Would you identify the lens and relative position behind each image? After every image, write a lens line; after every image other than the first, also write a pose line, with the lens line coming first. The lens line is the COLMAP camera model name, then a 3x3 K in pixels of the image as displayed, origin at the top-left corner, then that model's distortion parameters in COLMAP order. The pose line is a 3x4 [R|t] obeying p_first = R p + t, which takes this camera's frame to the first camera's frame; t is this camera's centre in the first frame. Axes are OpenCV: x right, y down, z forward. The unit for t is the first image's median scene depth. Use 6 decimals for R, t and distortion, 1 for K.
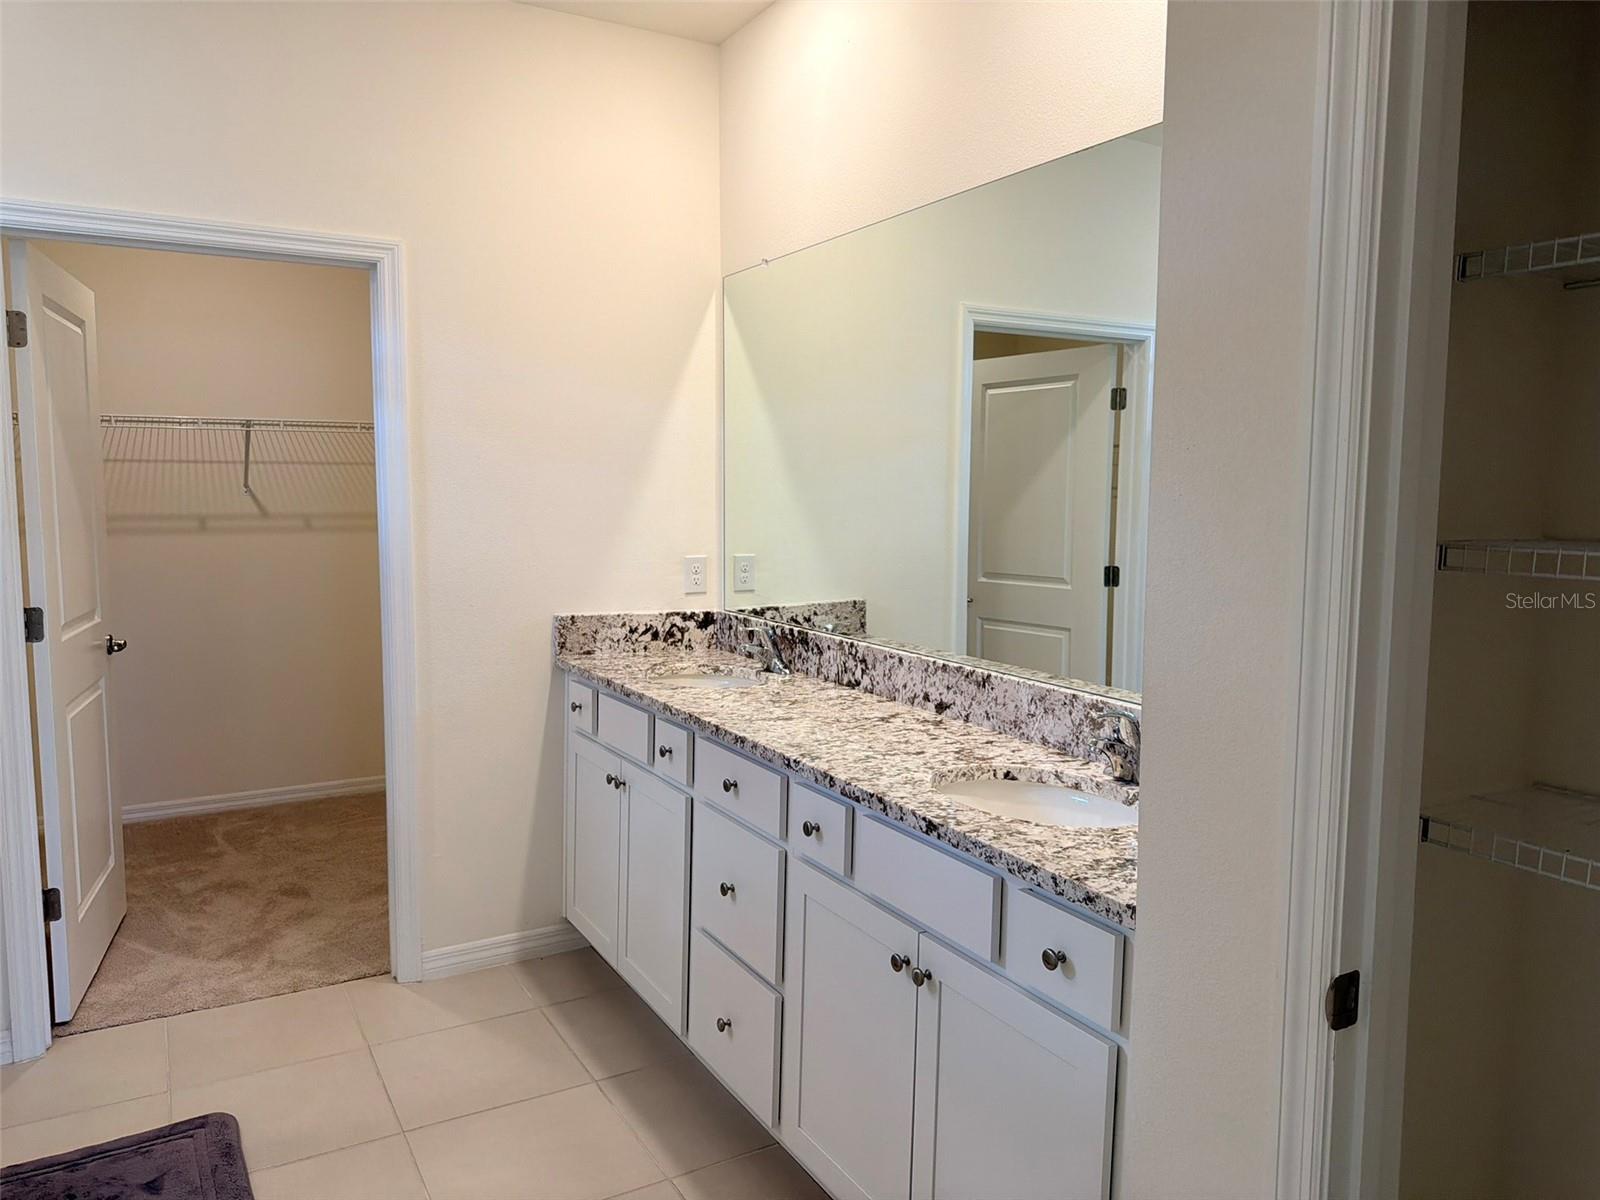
lens RADIAL K [[1138.8, 0, 804.1], [0, 1138.8, 606.4], [0, 0, 1]] dist [0.075384, -0.095388]
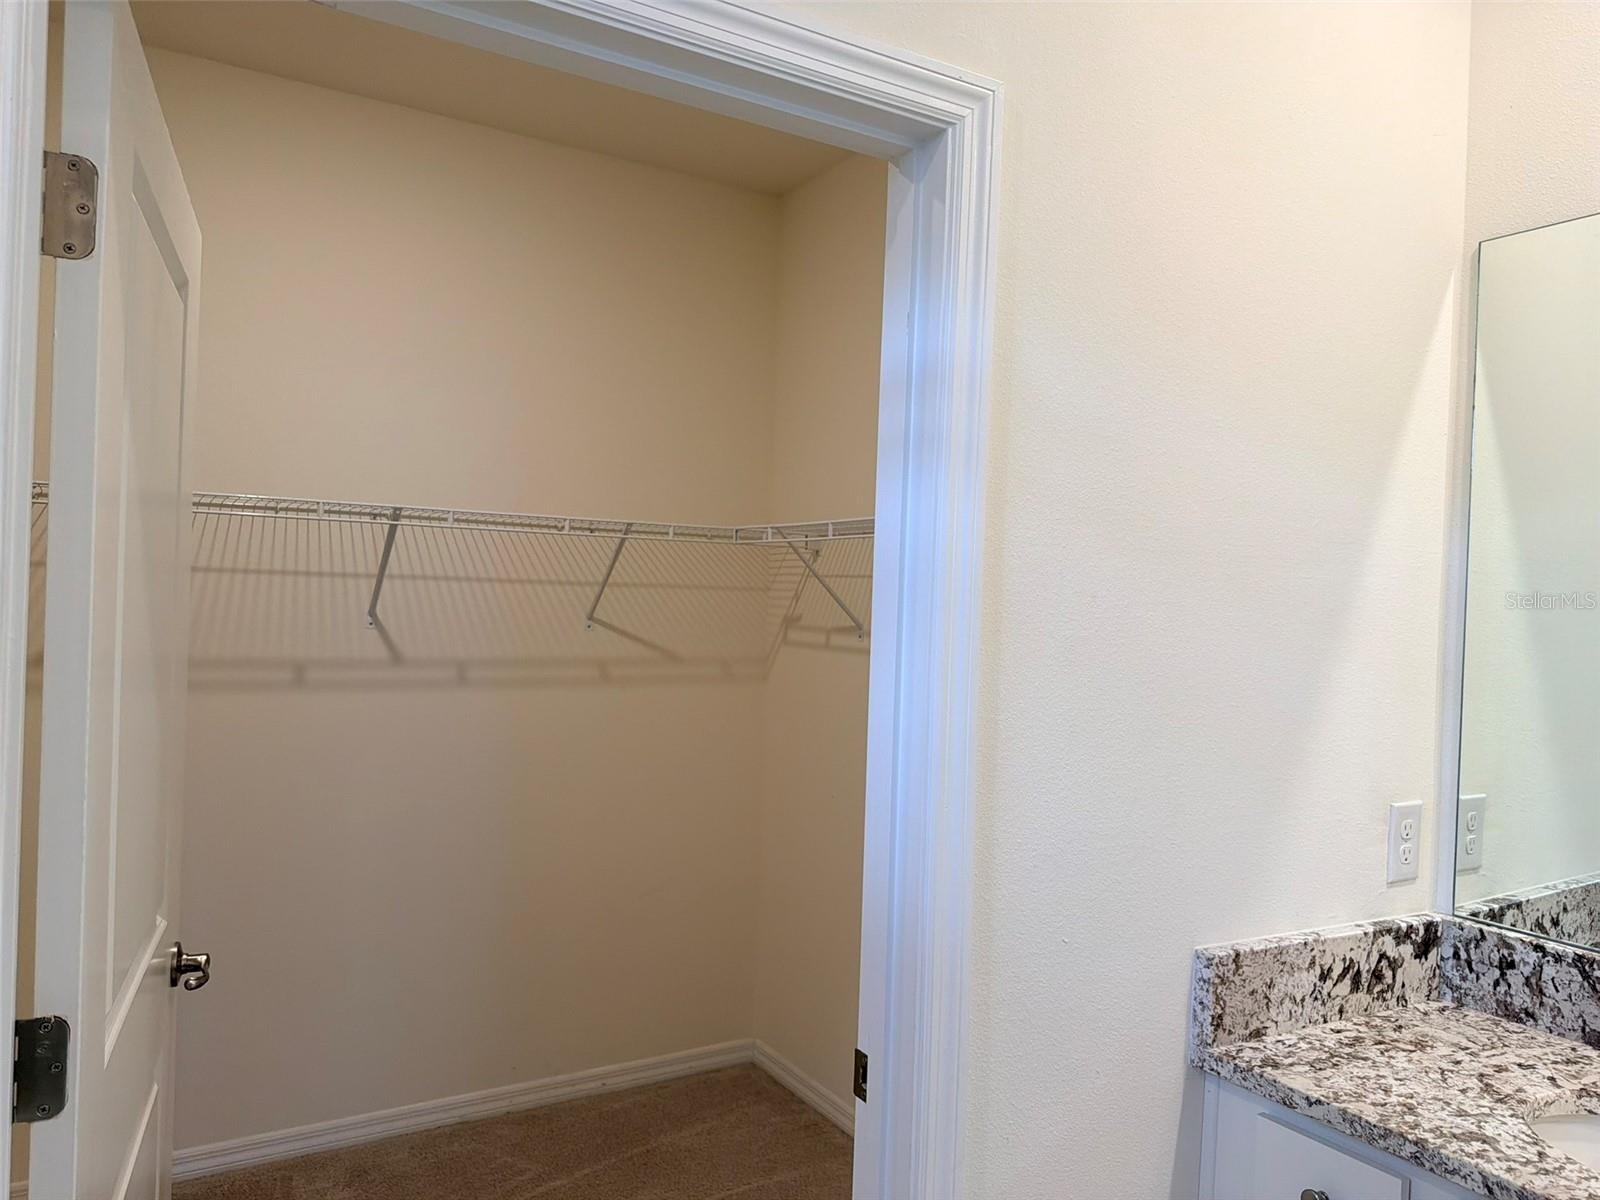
lens RADIAL K [[1138.8, 0, 804.1], [0, 1138.8, 606.4], [0, 0, 1]] dist [0.075384, -0.095388]
pose [[0.999375, 0.025950, 0.024020, -0.364466], [-0.023525, 0.995078, -0.096257, -0.074385], [-0.026400, 0.095632, 0.995067, 0.516857]]
